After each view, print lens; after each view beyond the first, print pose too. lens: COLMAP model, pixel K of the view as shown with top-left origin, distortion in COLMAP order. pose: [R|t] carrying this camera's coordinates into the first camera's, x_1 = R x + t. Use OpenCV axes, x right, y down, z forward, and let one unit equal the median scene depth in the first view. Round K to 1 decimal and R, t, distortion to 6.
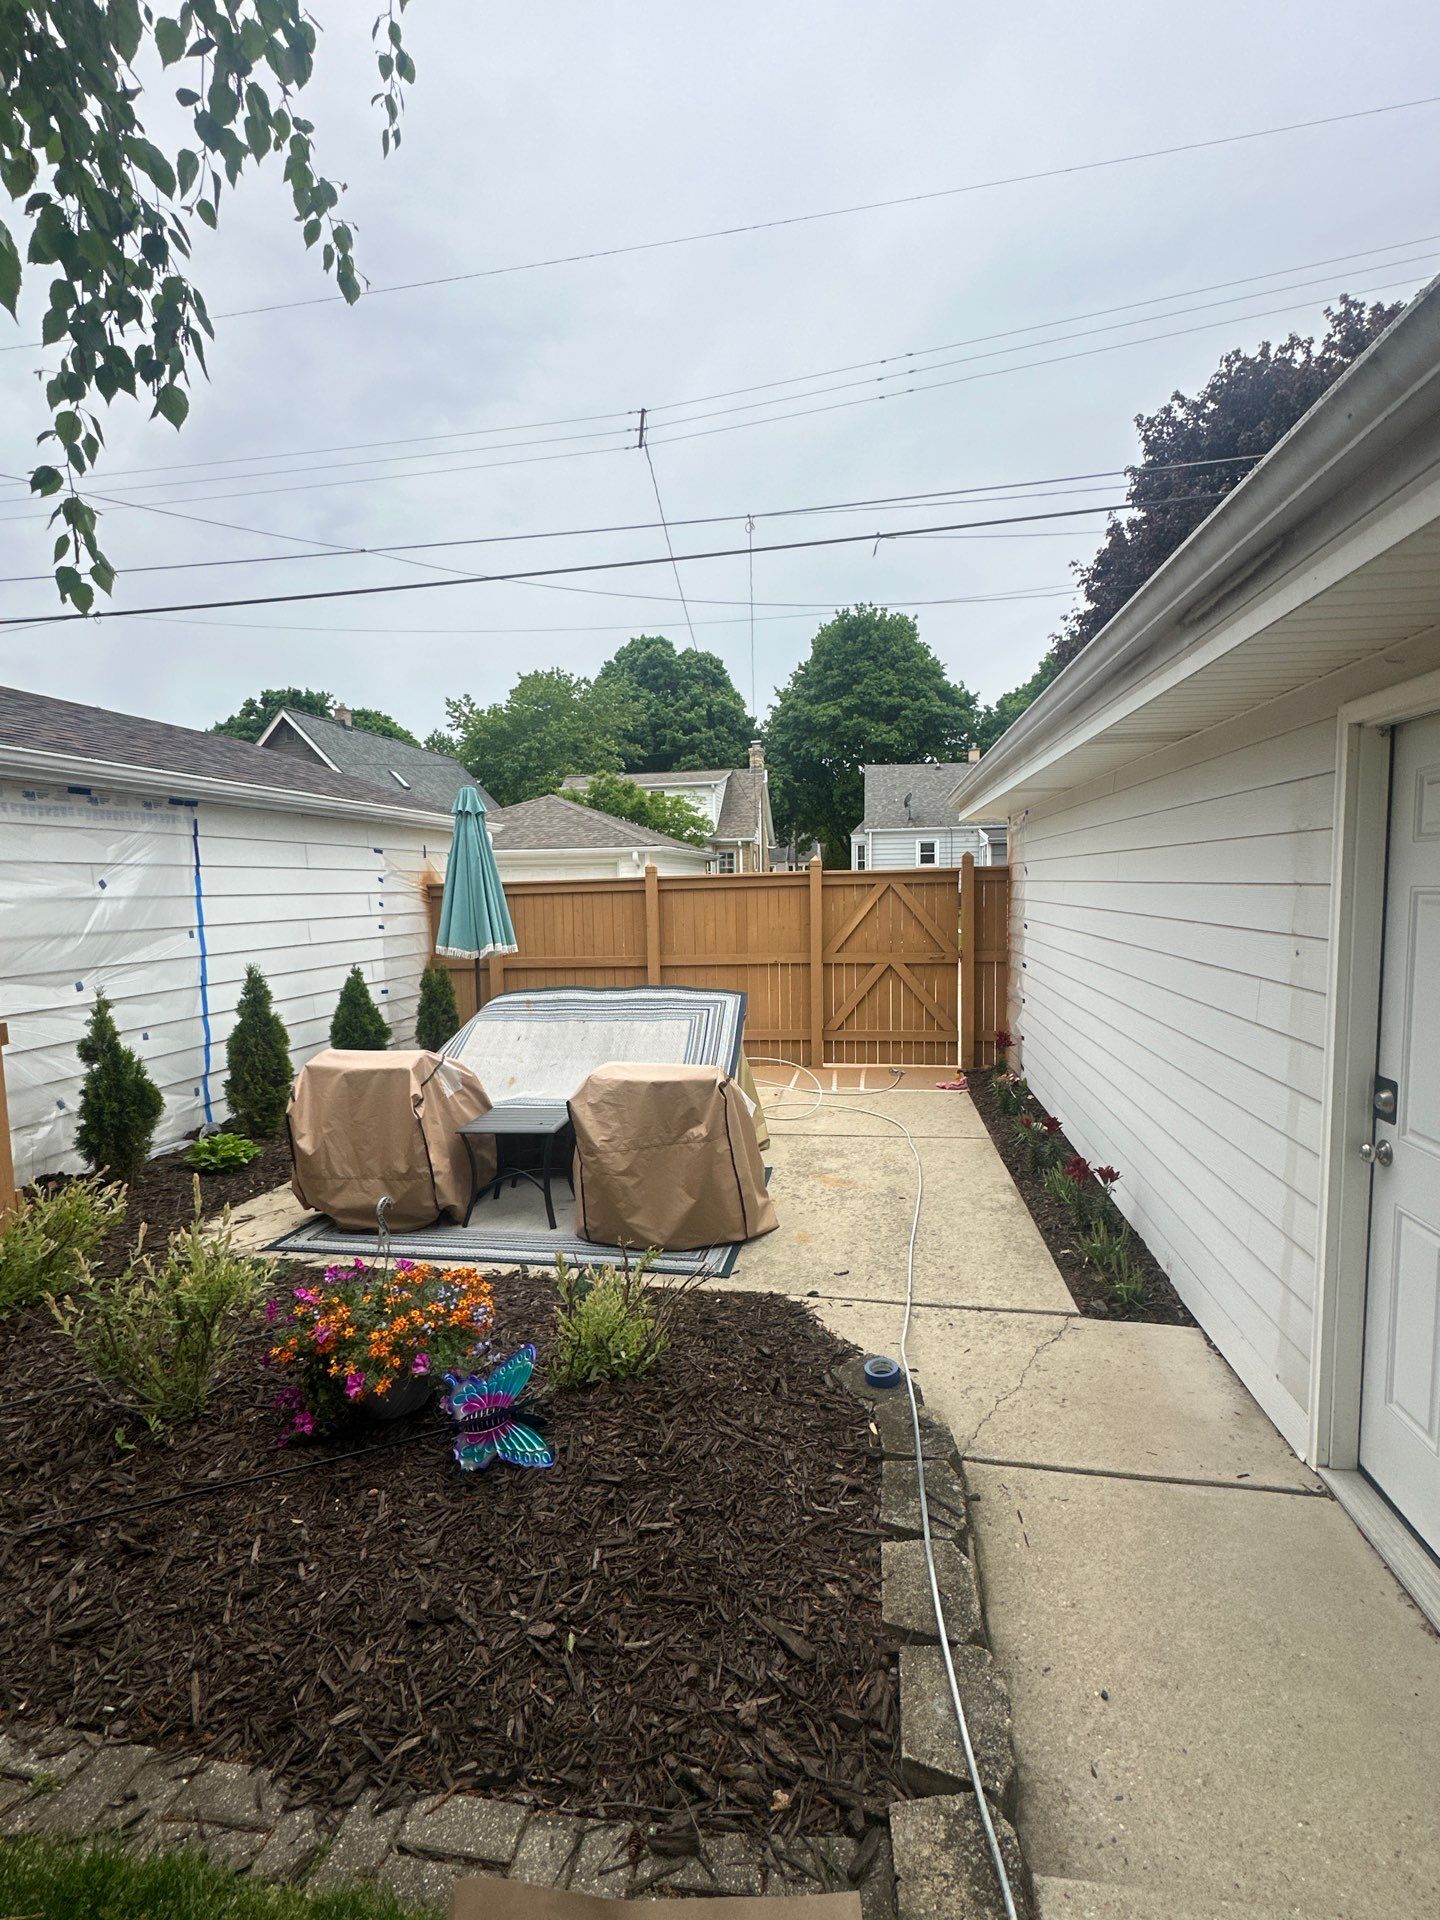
lens RADIAL K [[919.2, 0, 717.8], [0, 919.2, 966.5], [0, 0, 1]] dist [0.003008, 0.000472]
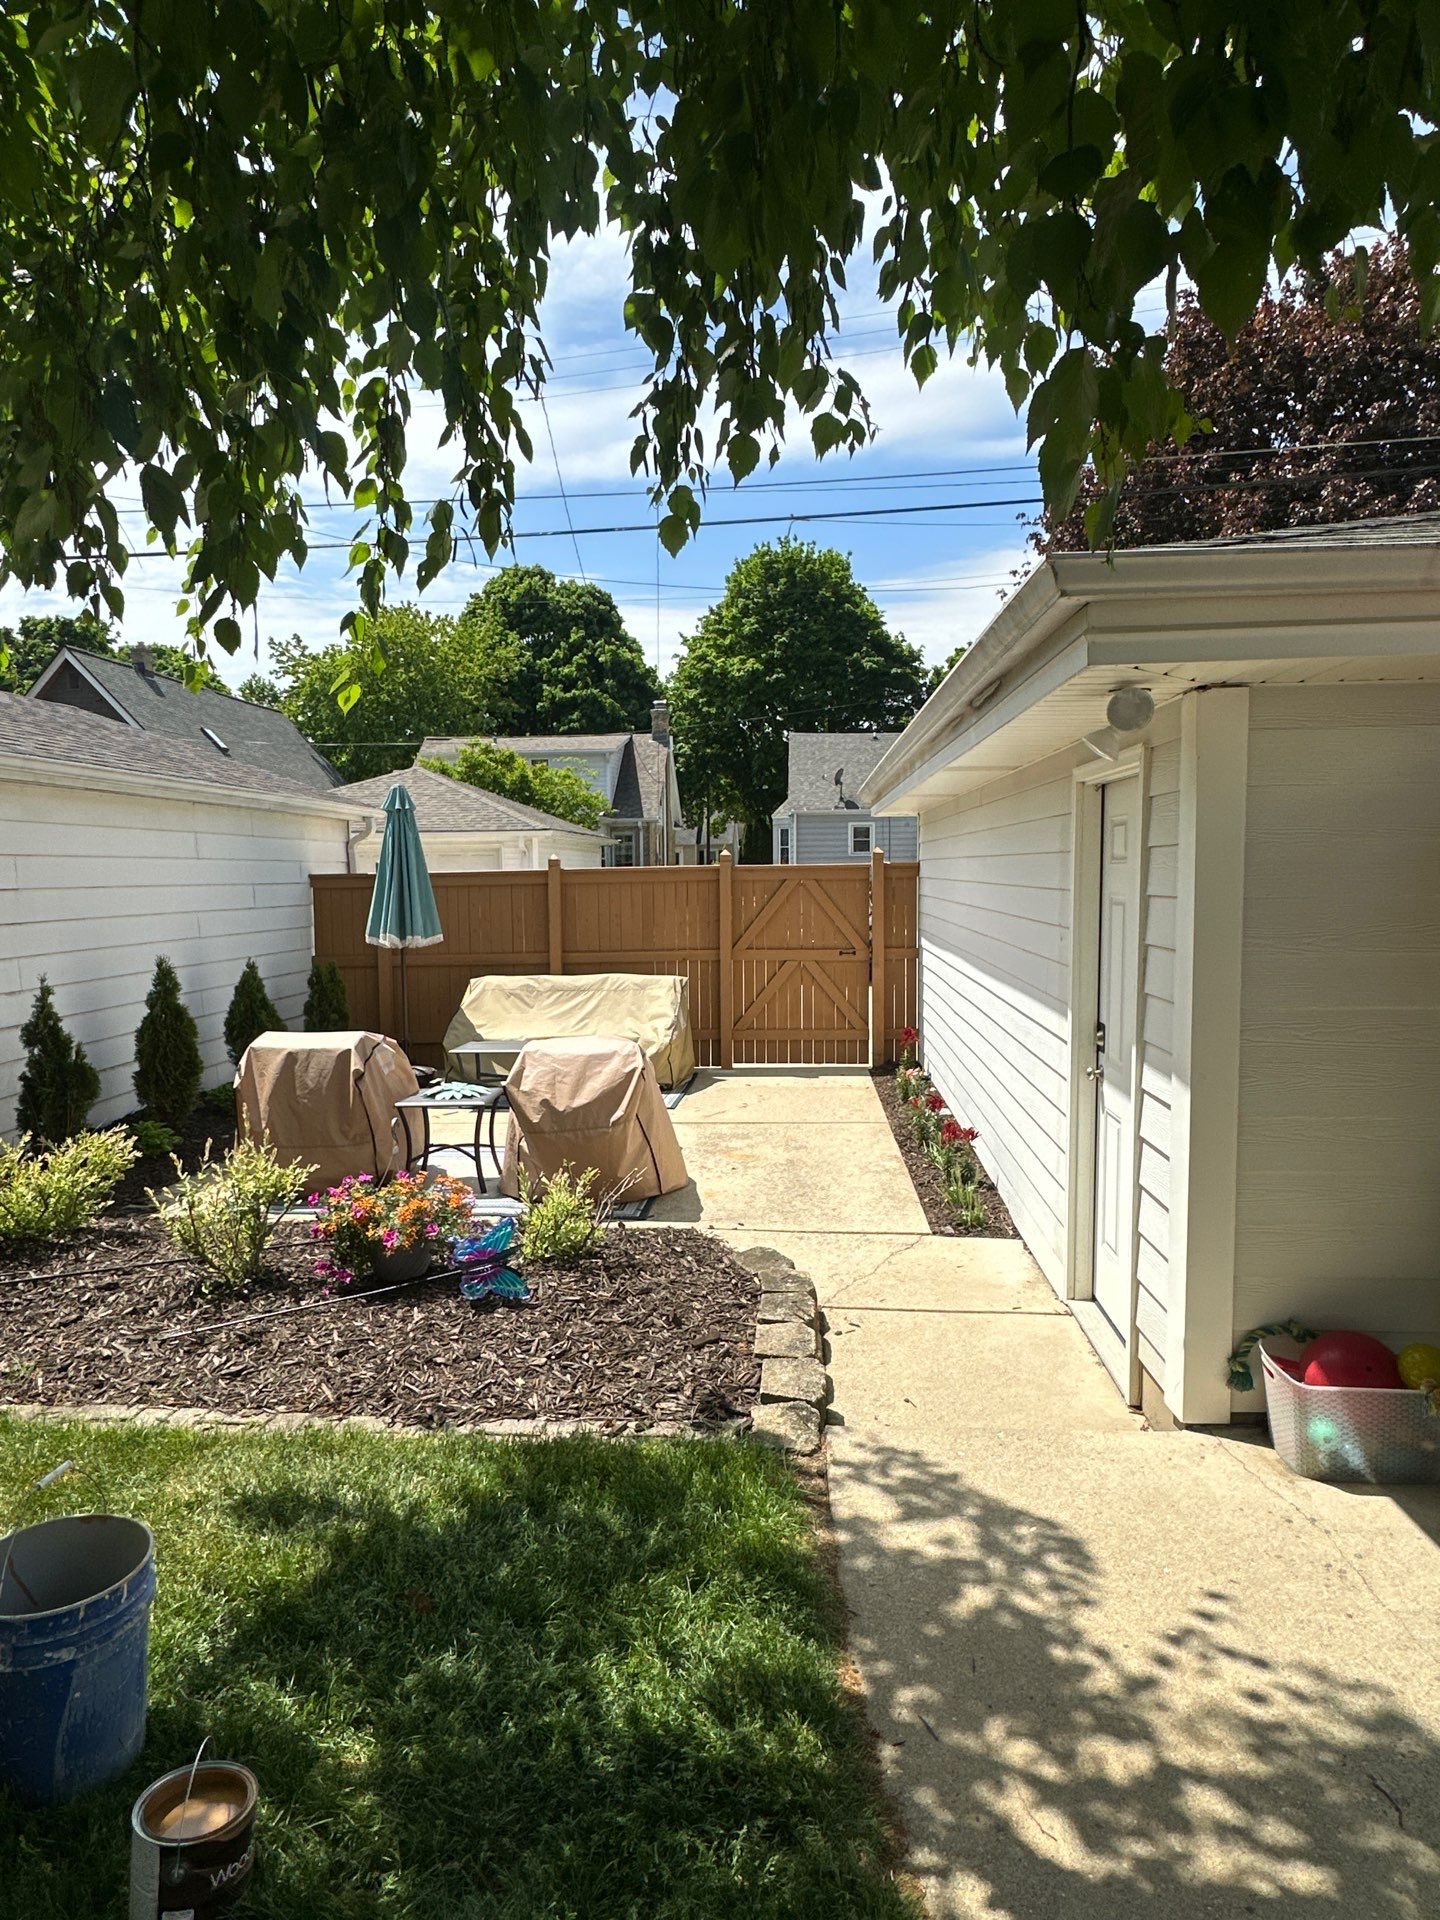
lens RADIAL K [[1159.7, 0, 706.7], [0, 1159.7, 955.6], [0, 0, 1]] dist [-0.013719, 0.000515]
pose [[0.996390, 0.003722, 0.084815, -0.016713], [-0.002229, 0.999841, -0.017697, 0.013434], [-0.084868, 0.017445, 0.996240, -0.218345]]
